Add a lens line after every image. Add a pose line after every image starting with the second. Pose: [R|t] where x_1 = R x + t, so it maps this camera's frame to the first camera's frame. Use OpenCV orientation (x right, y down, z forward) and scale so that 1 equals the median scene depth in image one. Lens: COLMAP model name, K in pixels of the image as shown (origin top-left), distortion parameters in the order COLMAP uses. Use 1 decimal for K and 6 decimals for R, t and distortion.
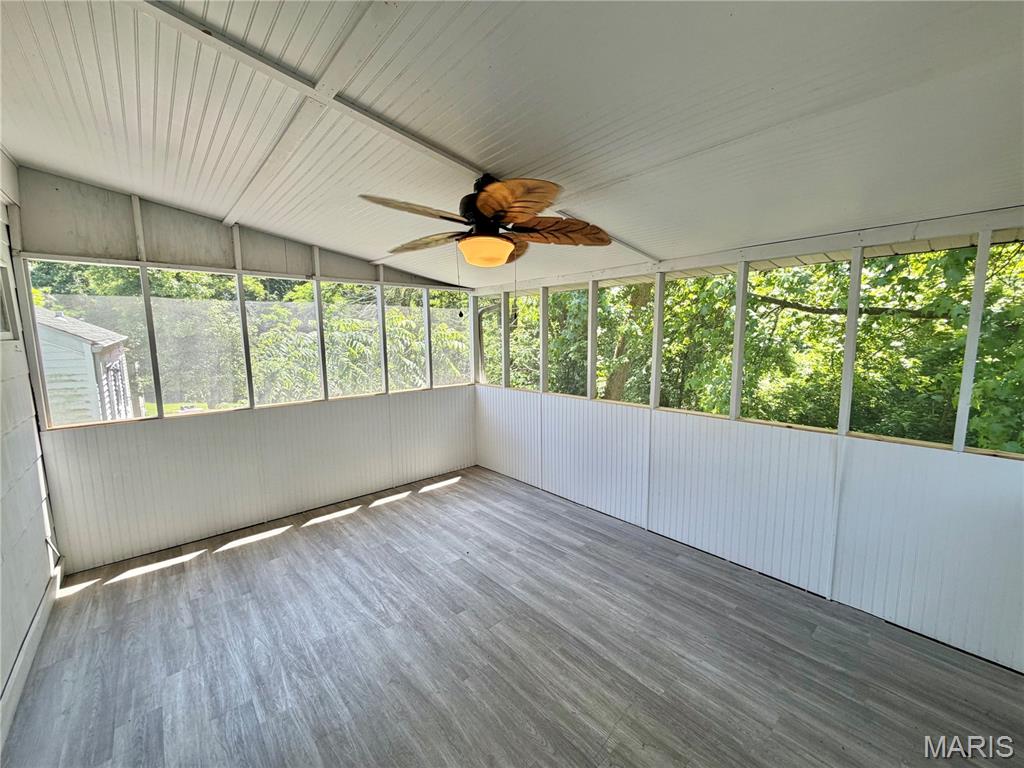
lens RADIAL K [[409.0, 0, 510.8], [0, 409.0, 384.3], [0, 0, 1]] dist [-0.000128, 0.000147]
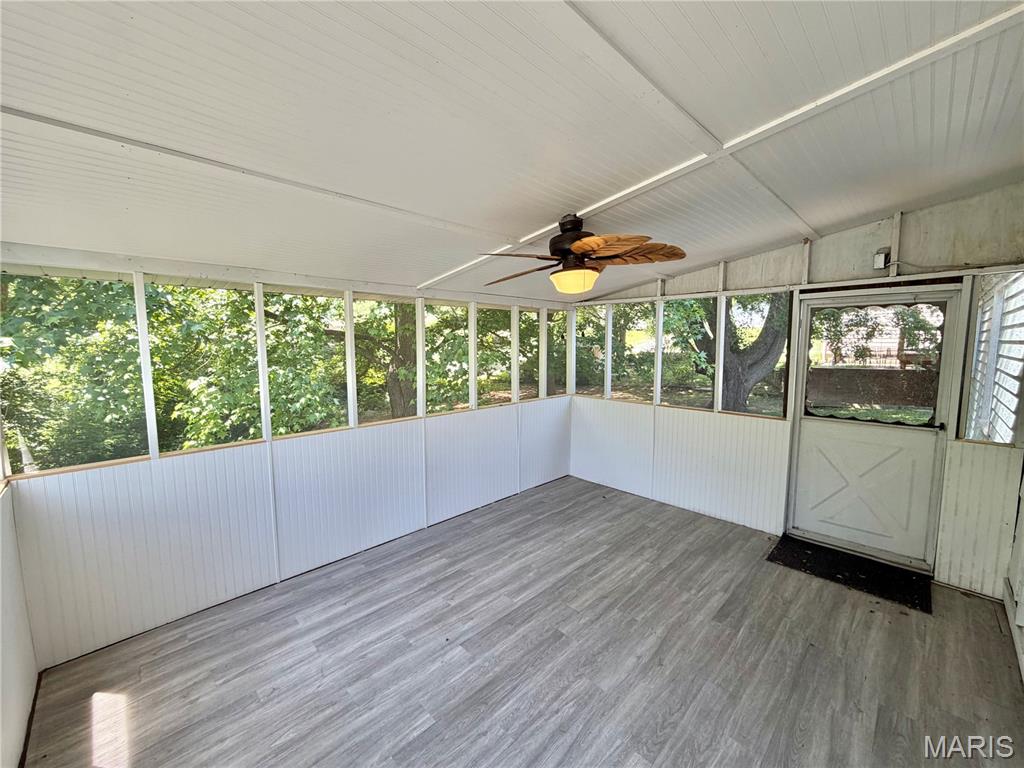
lens RADIAL K [[409.0, 0, 510.8], [0, 409.0, 384.3], [0, 0, 1]] dist [-0.000128, 0.000147]
pose [[-0.051713, -0.087587, 0.994814, -0.834567], [0.127804, 0.987375, 0.093575, -0.112397], [-0.990450, 0.131980, -0.039866, 0.863966]]
